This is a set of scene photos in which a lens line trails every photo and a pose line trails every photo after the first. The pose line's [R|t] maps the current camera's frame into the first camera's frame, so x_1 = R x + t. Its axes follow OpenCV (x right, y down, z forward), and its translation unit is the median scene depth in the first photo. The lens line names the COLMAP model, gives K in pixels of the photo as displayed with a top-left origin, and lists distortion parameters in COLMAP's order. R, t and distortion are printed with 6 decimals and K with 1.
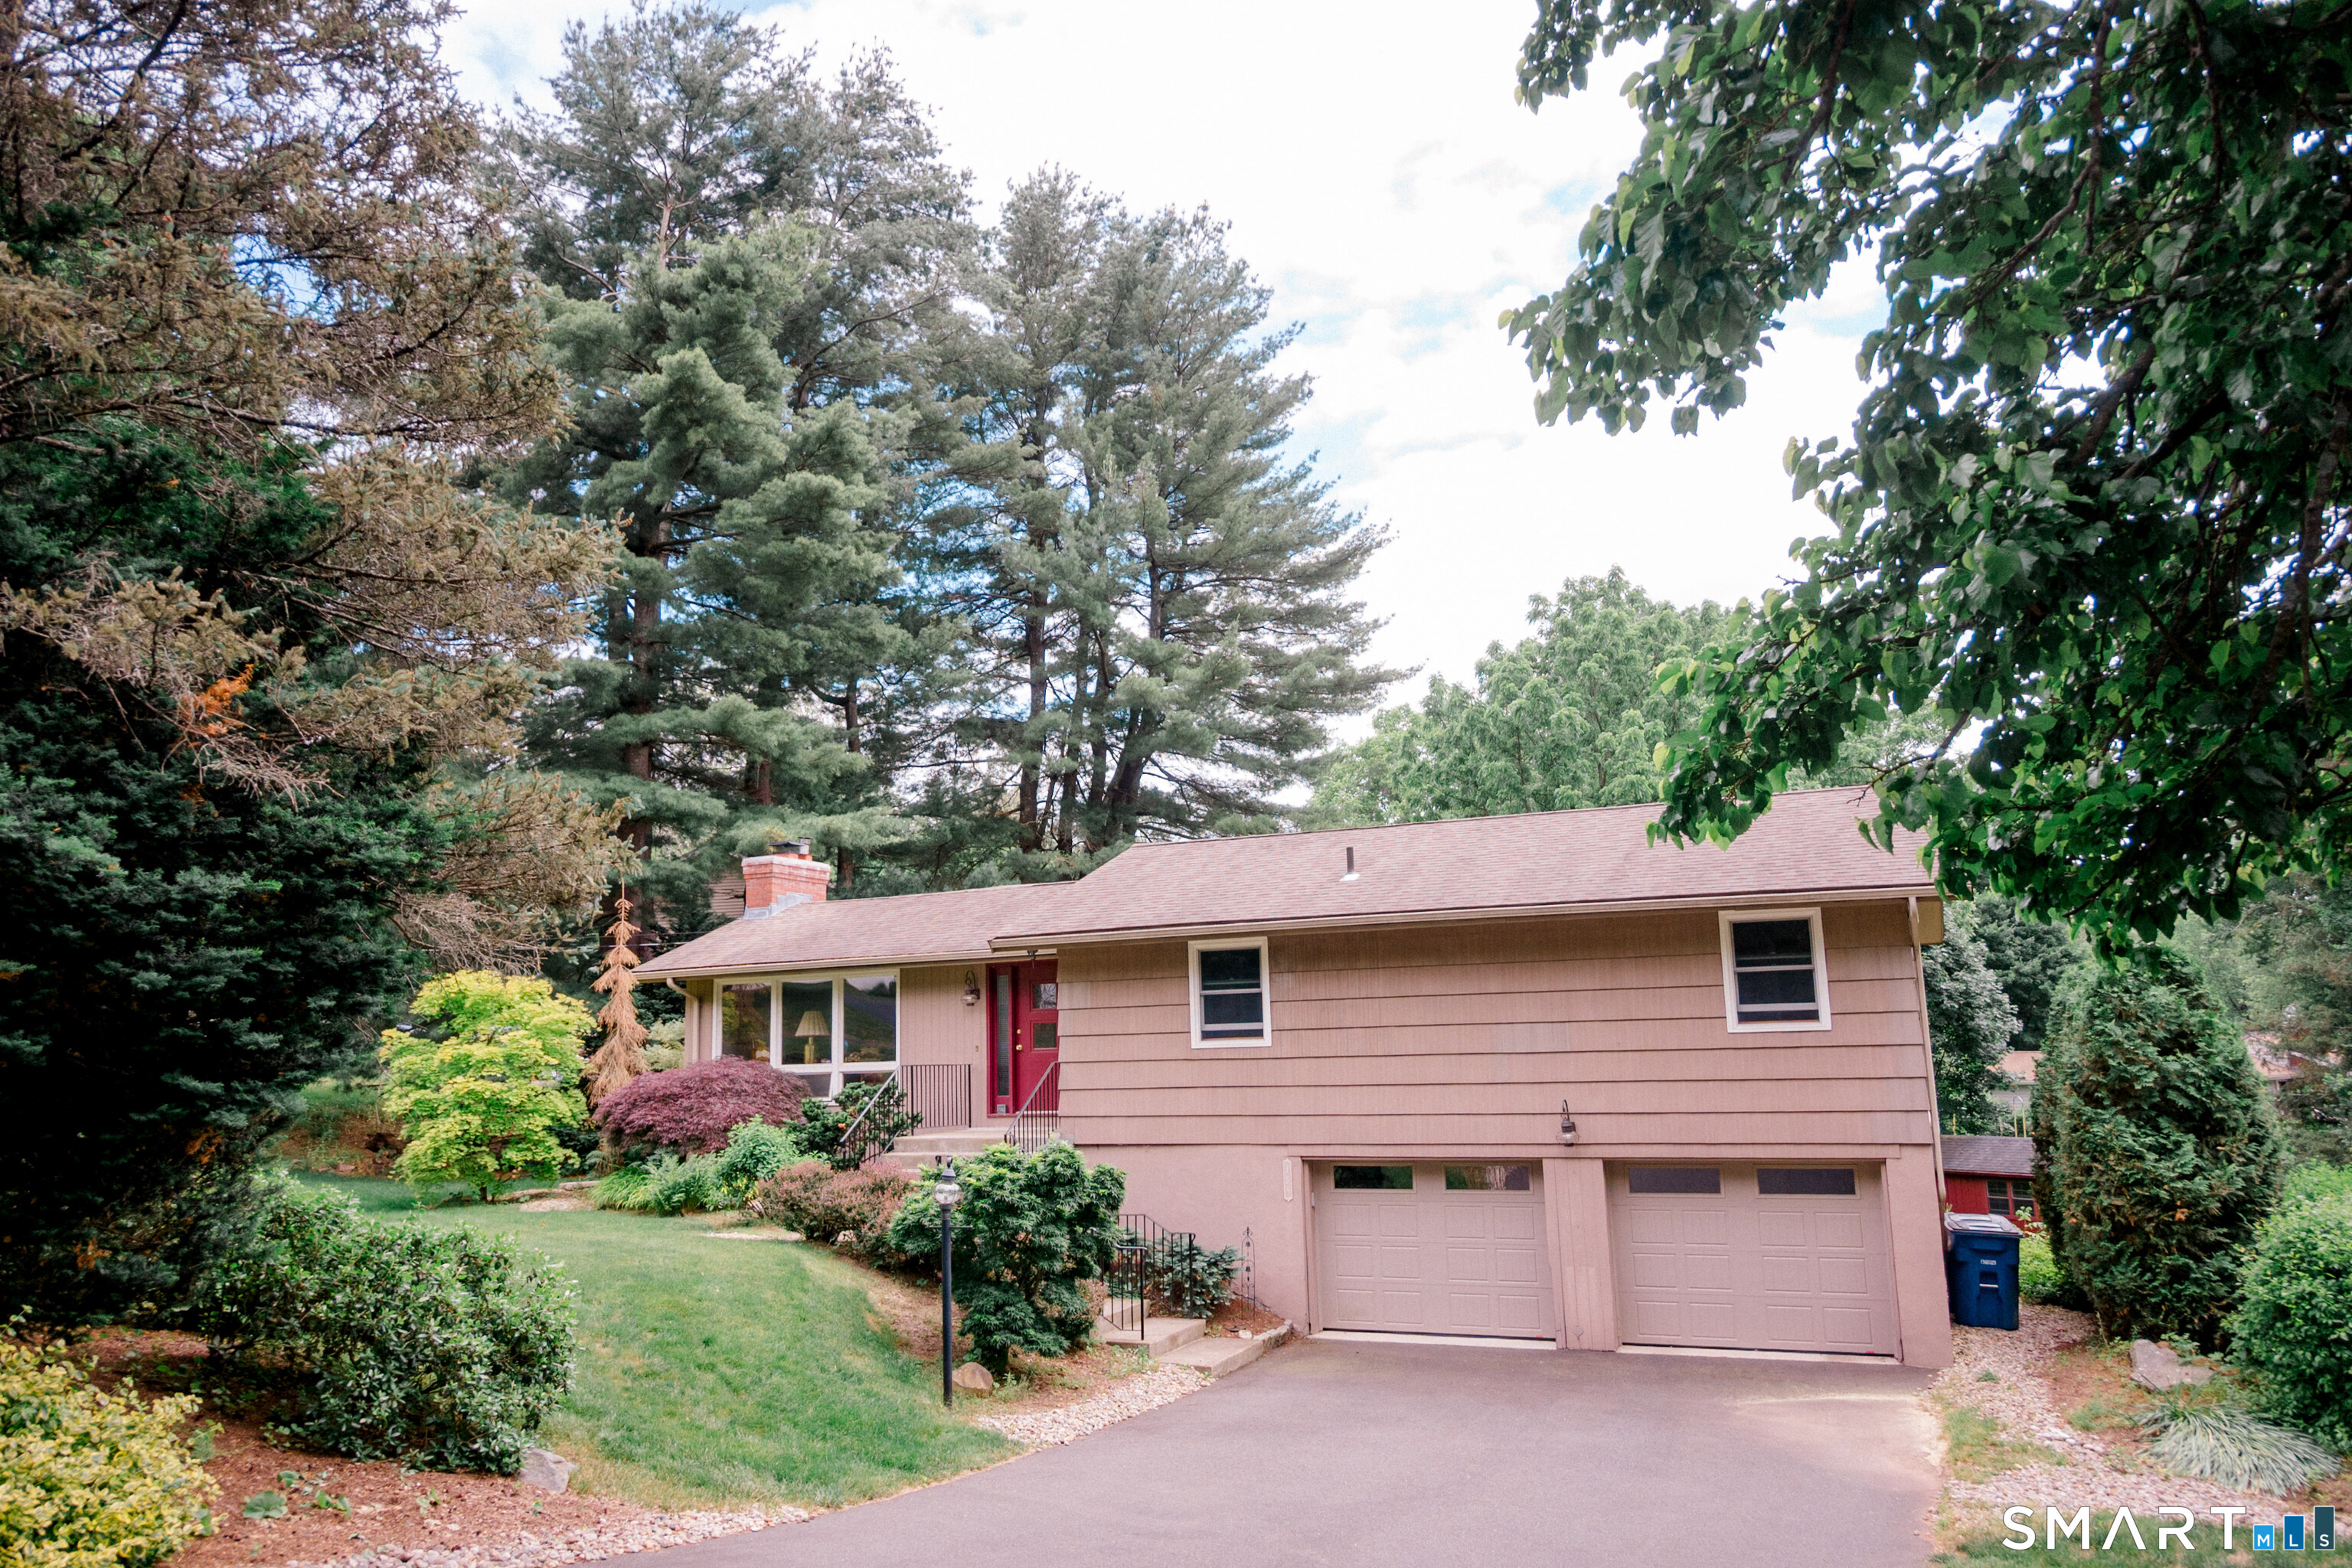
lens RADIAL K [[1608.1, 0, 1197.9], [0, 1608.1, 783.0], [0, 0, 1]] dist [-0.005077, 0.001508]
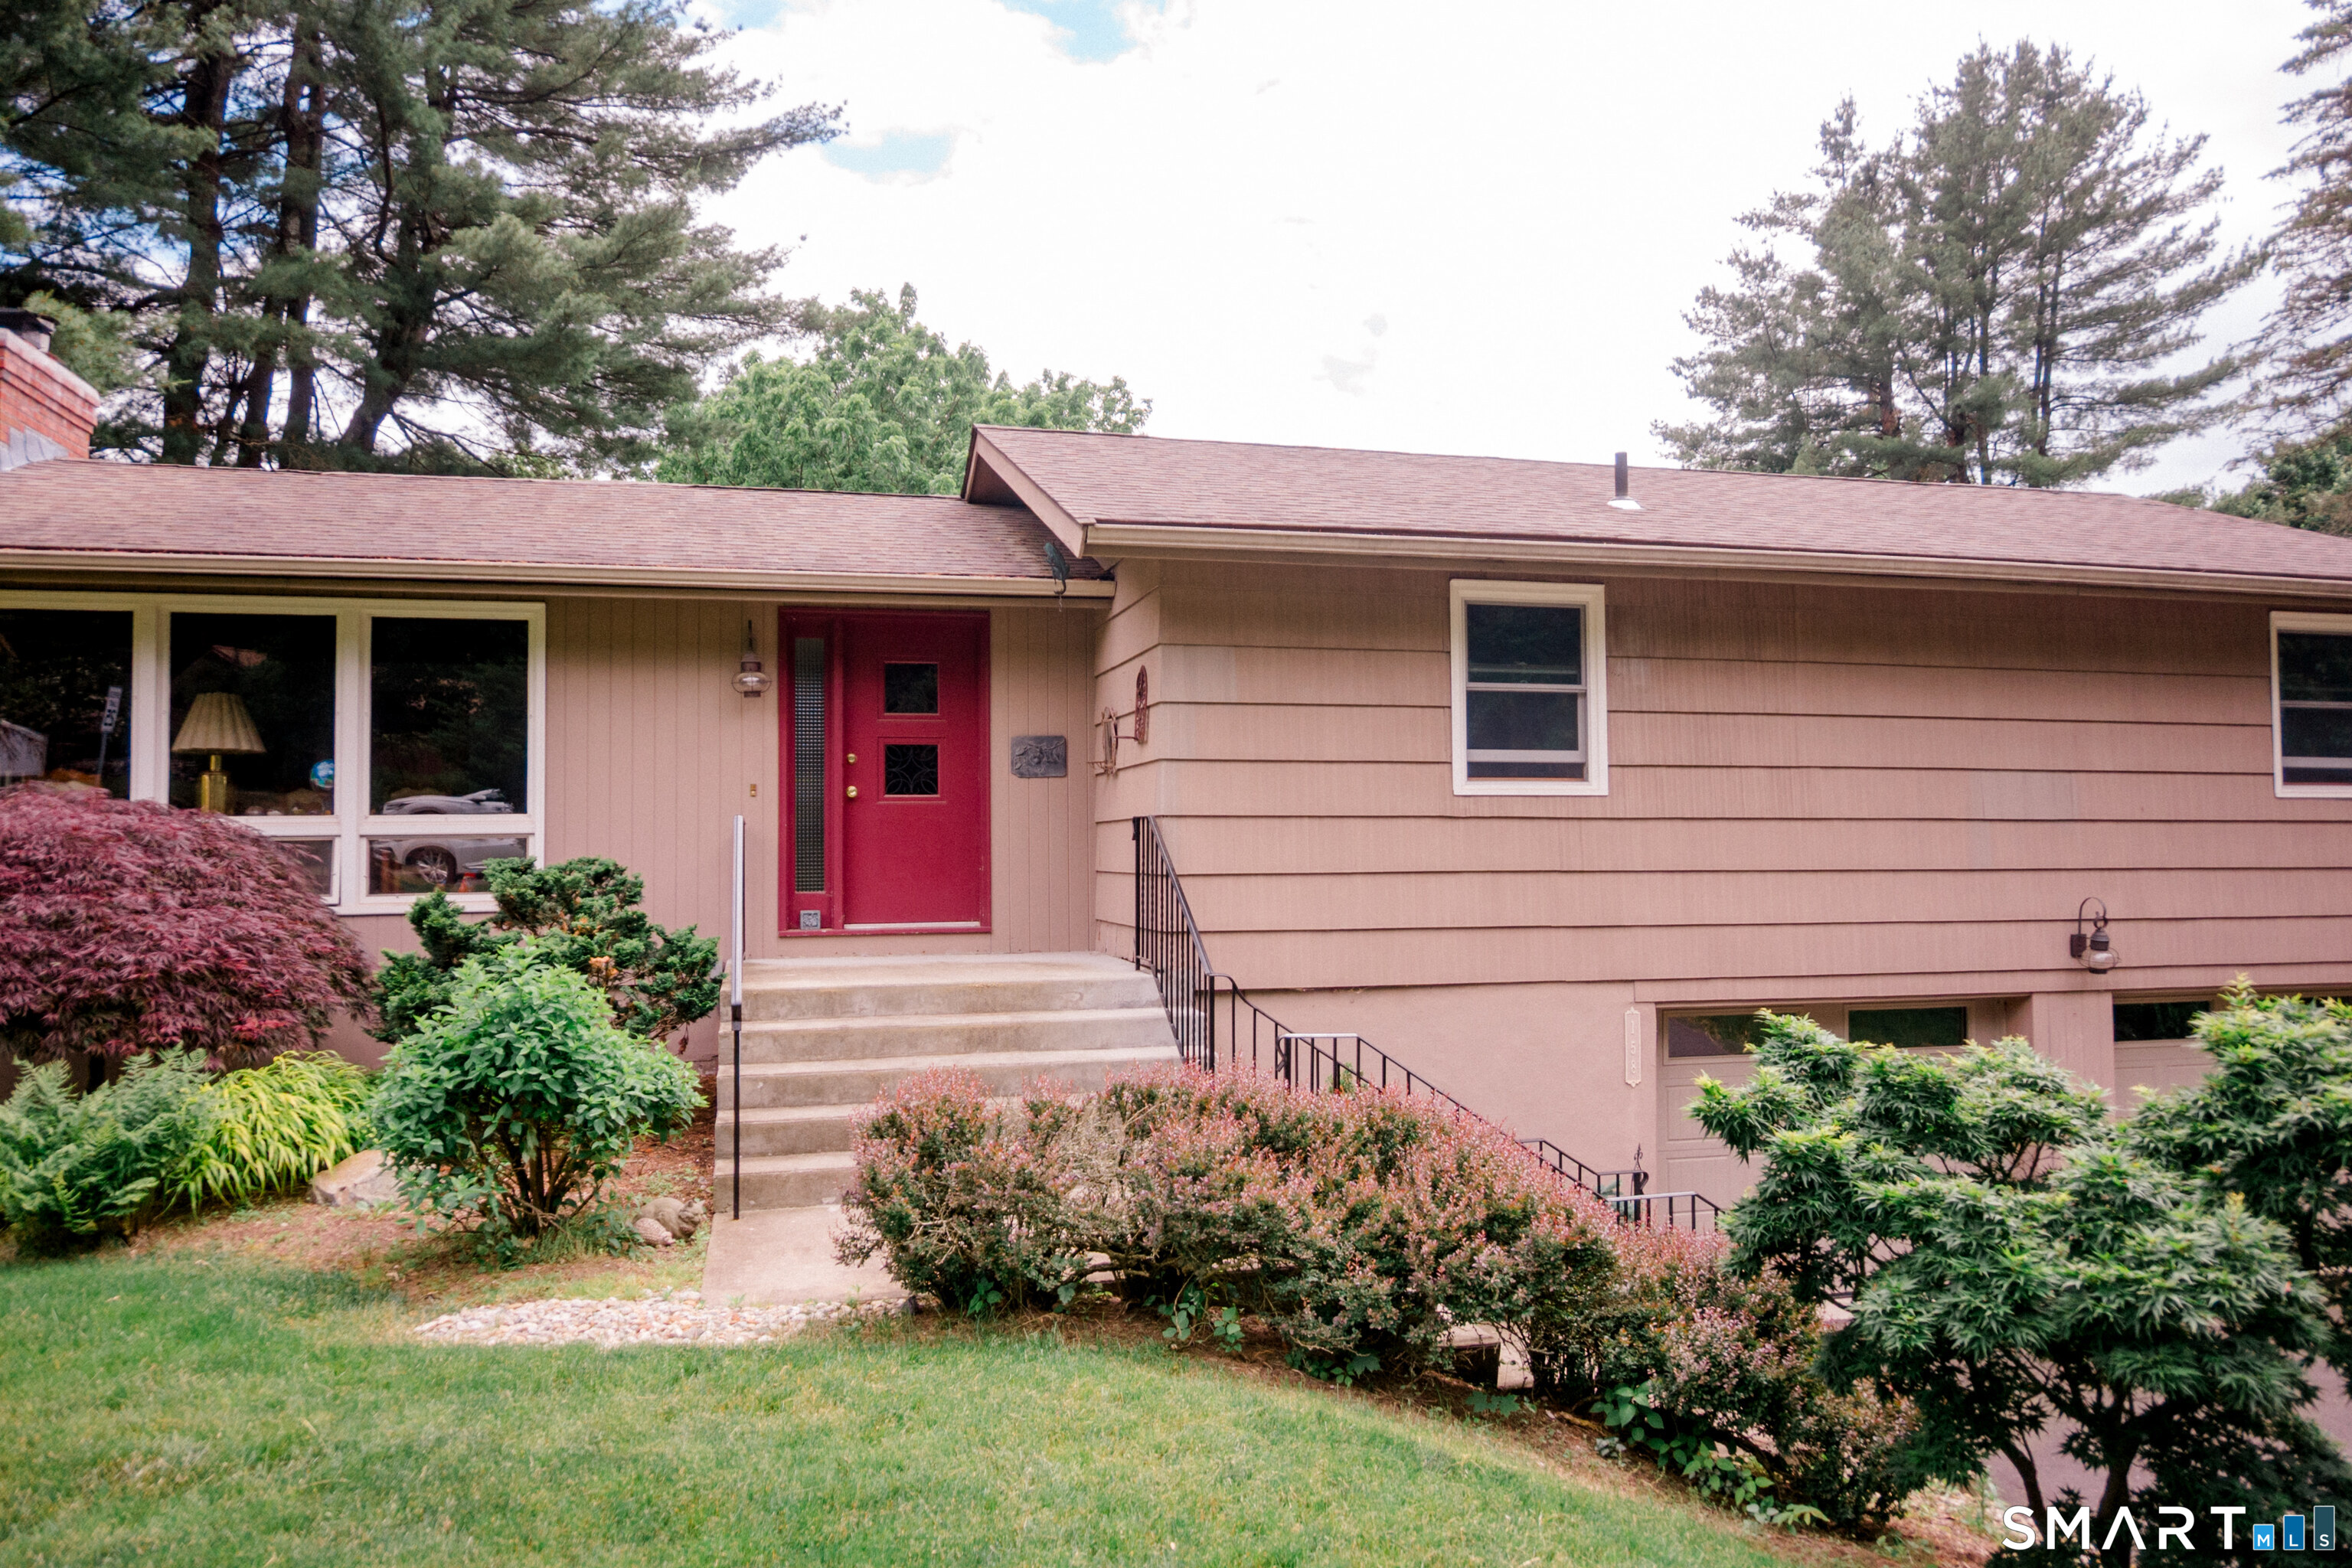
lens RADIAL K [[1608.1, 0, 1177.7], [0, 1608.1, 789.8], [0, 0, 1]] dist [-0.005077, 0.001508]
pose [[0.796746, 0.042657, 0.602807, -0.373063], [-0.114830, 0.990018, 0.081716, 0.133557], [-0.593305, -0.134328, 0.793691, 0.662406]]
